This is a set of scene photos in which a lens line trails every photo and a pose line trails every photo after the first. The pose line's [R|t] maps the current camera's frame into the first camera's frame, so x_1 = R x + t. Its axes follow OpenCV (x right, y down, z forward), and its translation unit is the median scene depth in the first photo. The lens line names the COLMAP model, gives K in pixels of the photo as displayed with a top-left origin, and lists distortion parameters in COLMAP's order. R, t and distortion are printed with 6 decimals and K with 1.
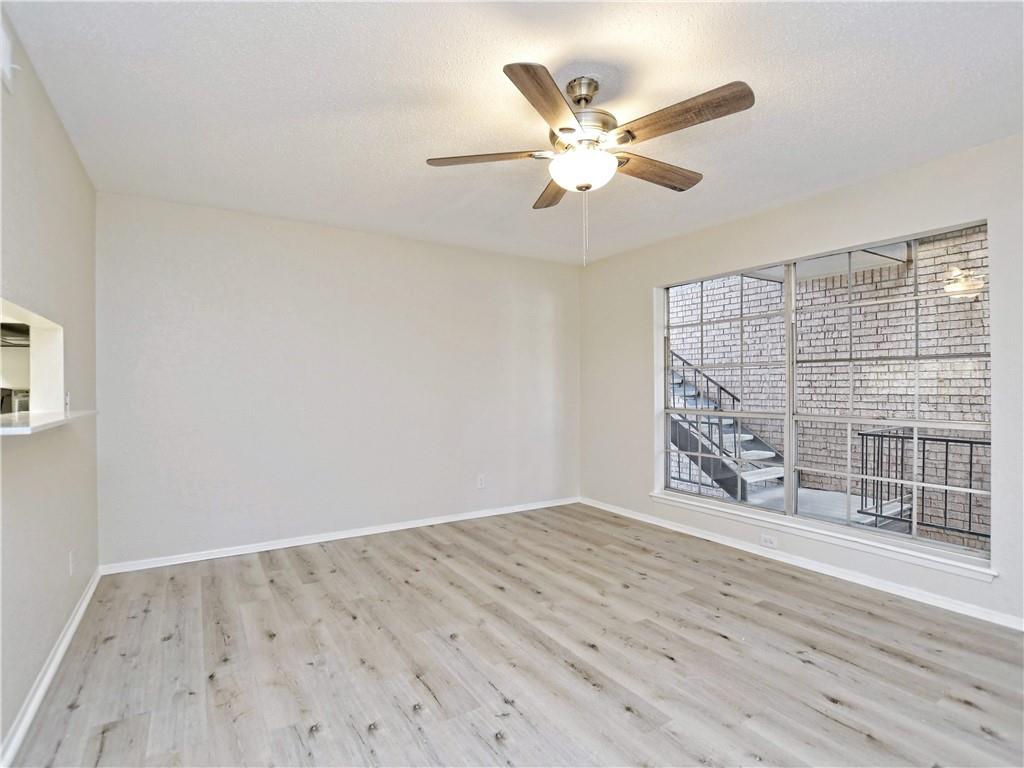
lens RADIAL K [[511.3, 0, 516.9], [0, 511.3, 386.7], [0, 0, 1]] dist [-0.034511, -0.000156]
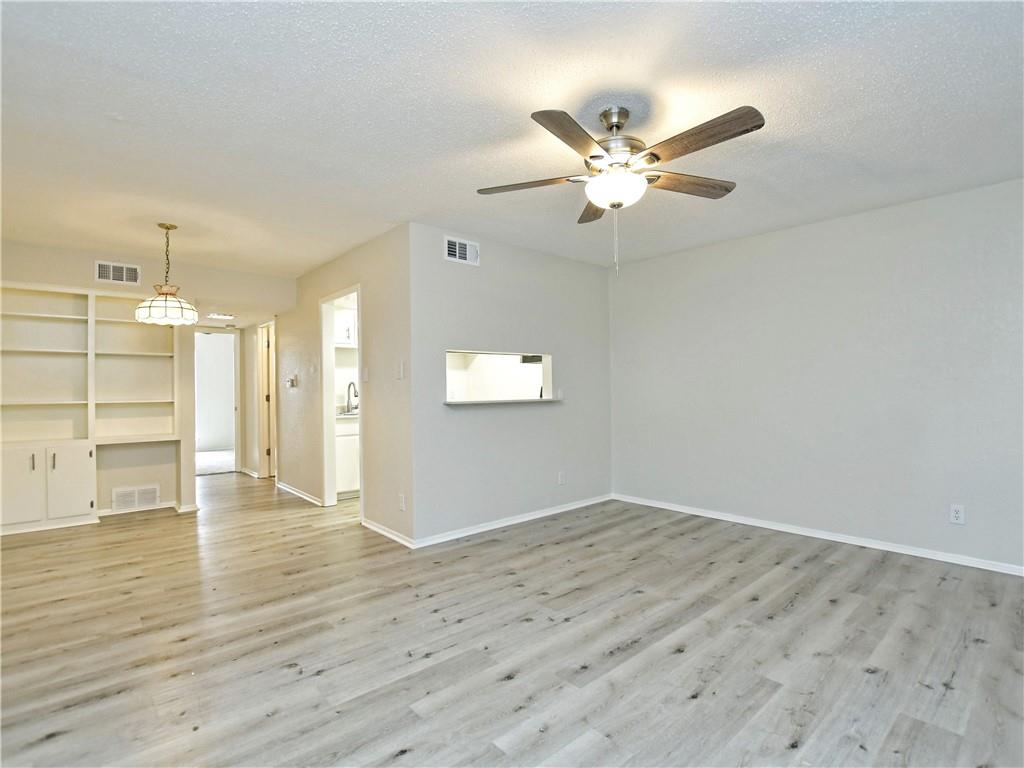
lens RADIAL K [[511.3, 0, 516.9], [0, 511.3, 386.7], [0, 0, 1]] dist [-0.034511, -0.000156]
pose [[0.155172, 0.000380, -0.987887, 0.875629], [0.009552, 0.999953, 0.001885, -0.011967], [0.987841, -0.009728, 0.155161, 0.428806]]
